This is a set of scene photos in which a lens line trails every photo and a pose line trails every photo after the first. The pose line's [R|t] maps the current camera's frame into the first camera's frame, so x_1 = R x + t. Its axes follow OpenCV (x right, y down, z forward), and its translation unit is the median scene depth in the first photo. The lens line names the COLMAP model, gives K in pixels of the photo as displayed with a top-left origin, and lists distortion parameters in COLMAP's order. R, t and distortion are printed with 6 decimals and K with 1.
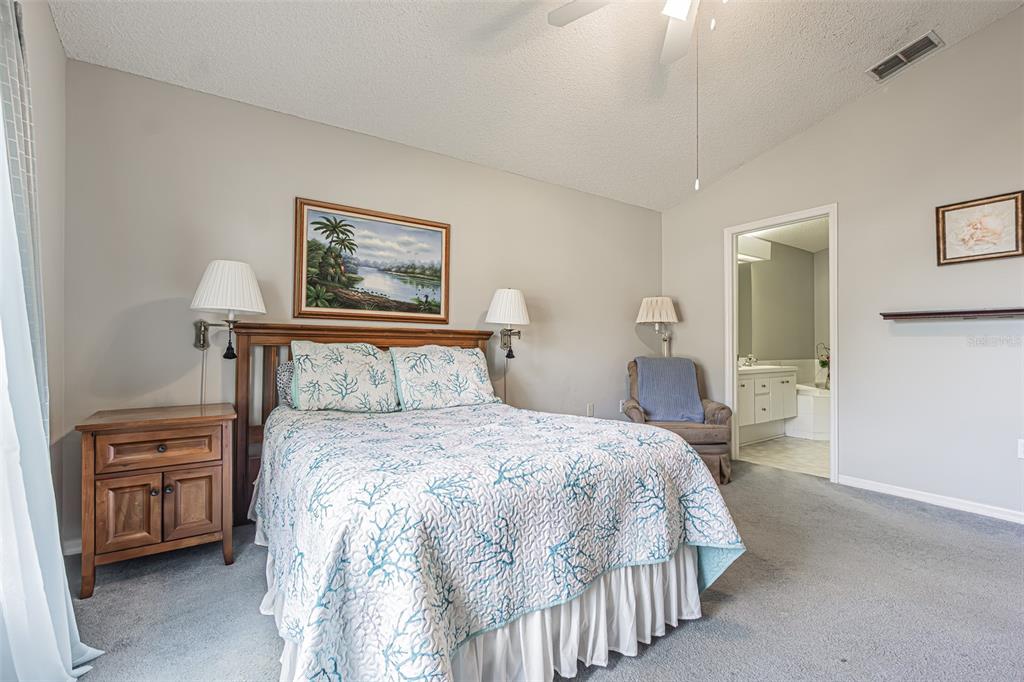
lens RADIAL K [[449.7, 0, 514.8], [0, 449.7, 336.8], [0, 0, 1]] dist [-0.001282, -0.000034]
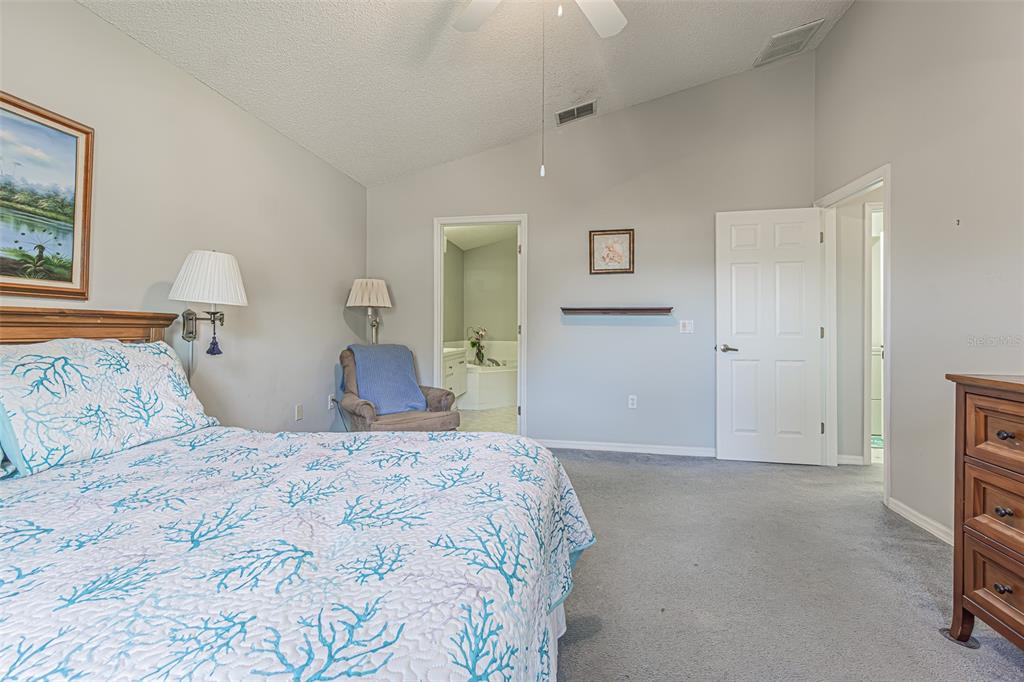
lens RADIAL K [[439.4, 0, 508.0], [0, 439.4, 321.4], [0, 0, 1]] dist [-0.003353, -0.000722]
pose [[0.703733, 0.011156, 0.710377, -0.179205], [-0.018449, 0.999826, 0.002576, -0.013084], [-0.710225, -0.014919, 0.703816, 0.235050]]
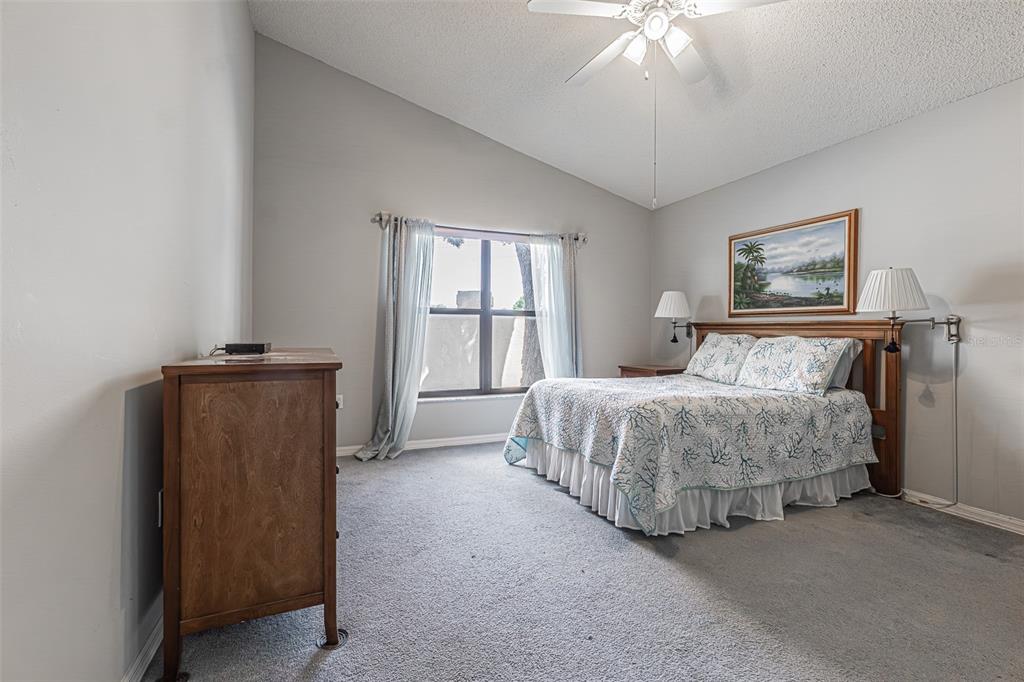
lens RADIAL K [[449.7, 0, 514.8], [0, 449.7, 336.8], [0, 0, 1]] dist [-0.001282, -0.000034]
pose [[-0.193599, -0.002367, -0.981078, 0.979047], [0.001279, 0.999996, -0.002665, 0.021729], [0.981080, -0.001771, -0.193595, 0.516321]]
